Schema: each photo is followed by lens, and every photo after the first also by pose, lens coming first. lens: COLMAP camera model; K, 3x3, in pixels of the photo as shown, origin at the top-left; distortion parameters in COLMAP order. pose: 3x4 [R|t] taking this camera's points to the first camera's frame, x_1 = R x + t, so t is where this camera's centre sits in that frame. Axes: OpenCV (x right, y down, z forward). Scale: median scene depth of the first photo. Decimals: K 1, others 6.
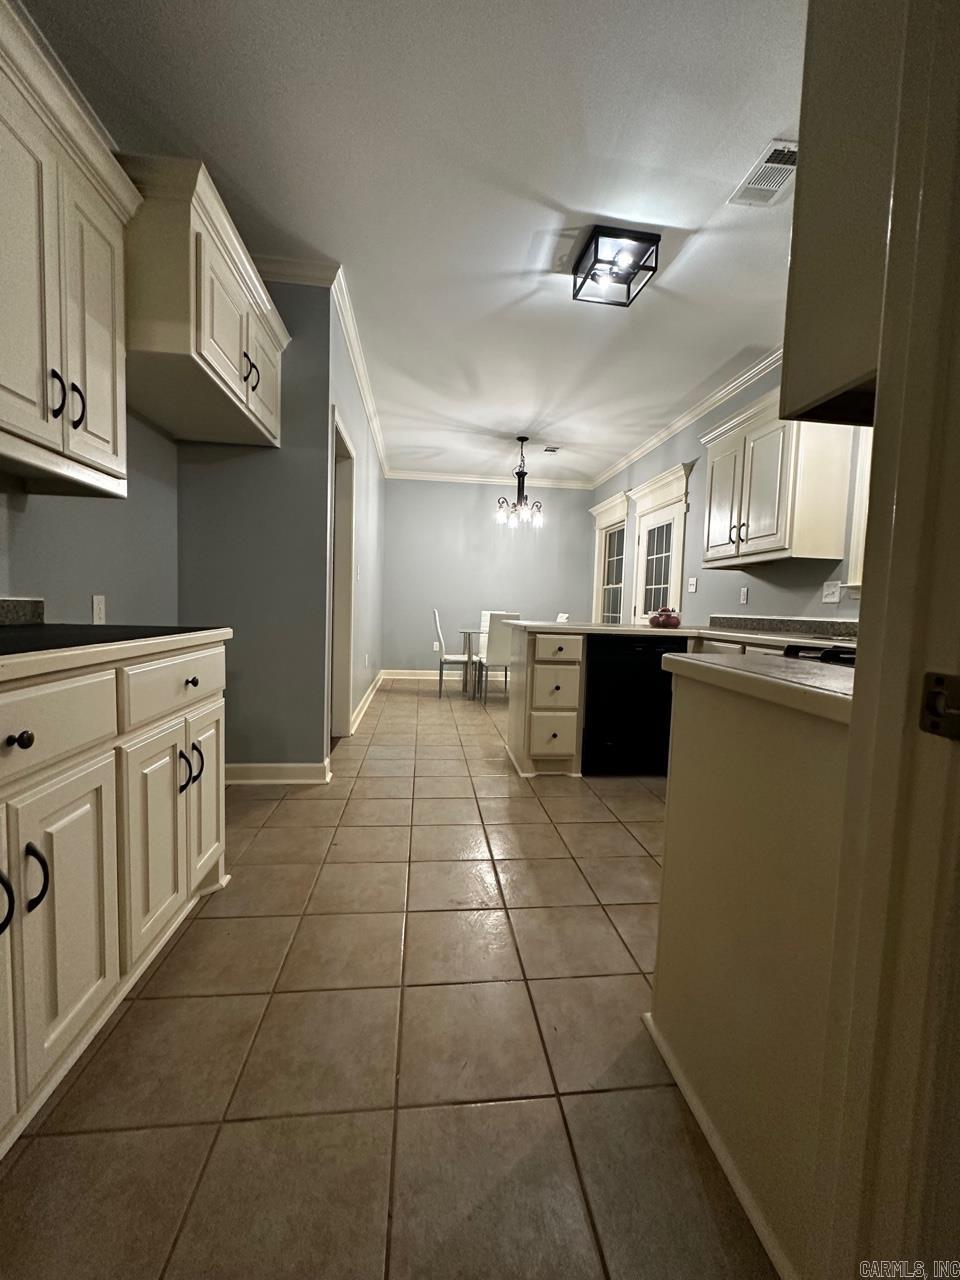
lens RADIAL K [[511.9, 0, 476.6], [0, 511.9, 639.9], [0, 0, 1]] dist [-0.002368, -0.000102]
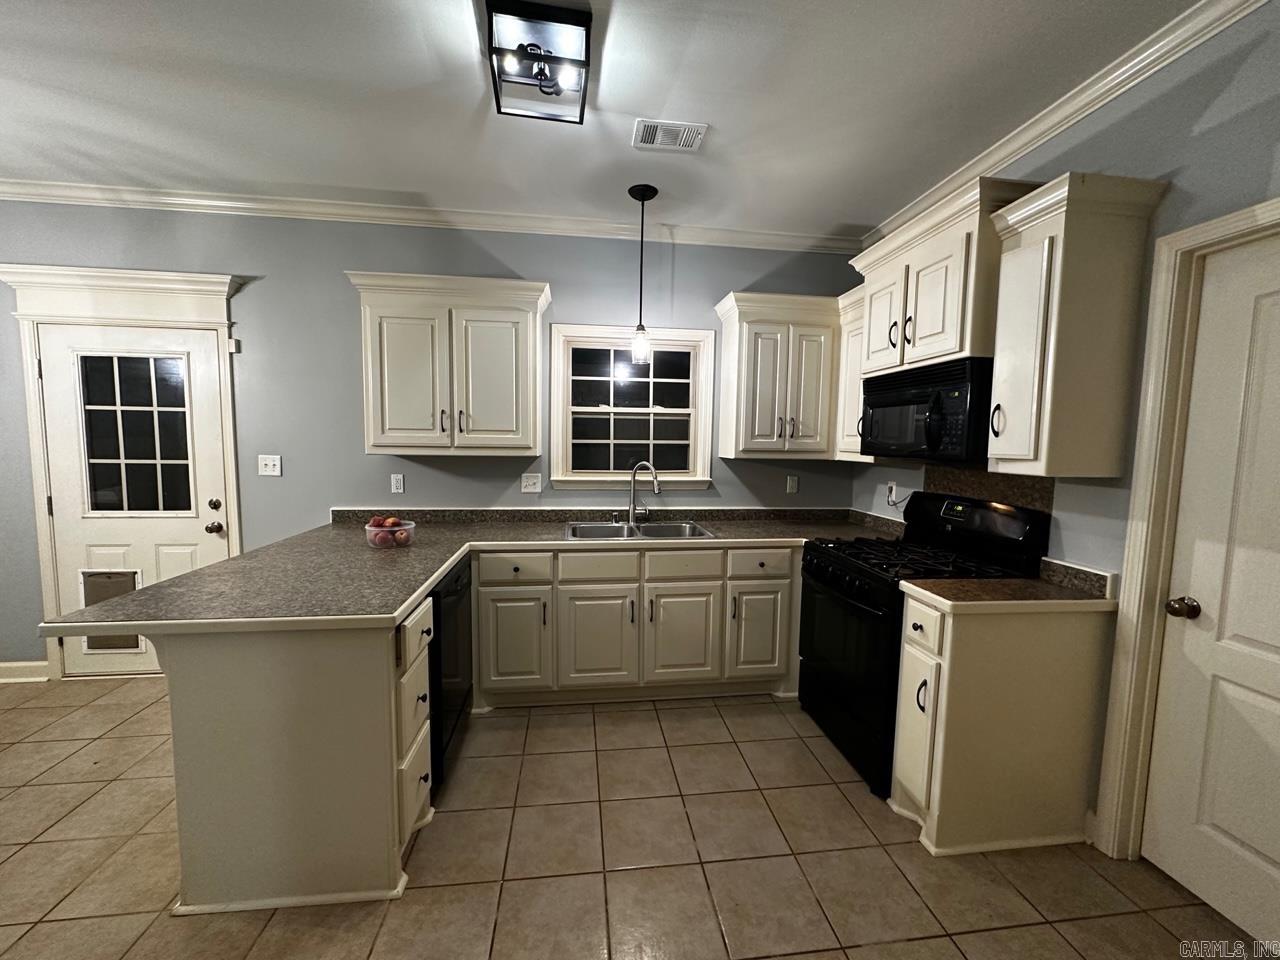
lens RADIAL K [[511.9, 0, 641.4], [0, 511.9, 481.1], [0, 0, 1]] dist [-0.002368, -0.000102]
pose [[-0.020514, -0.113717, 0.993301, -0.408162], [0.047719, 0.992267, 0.114585, -0.211649], [-0.998650, 0.049750, -0.014929, 0.771576]]
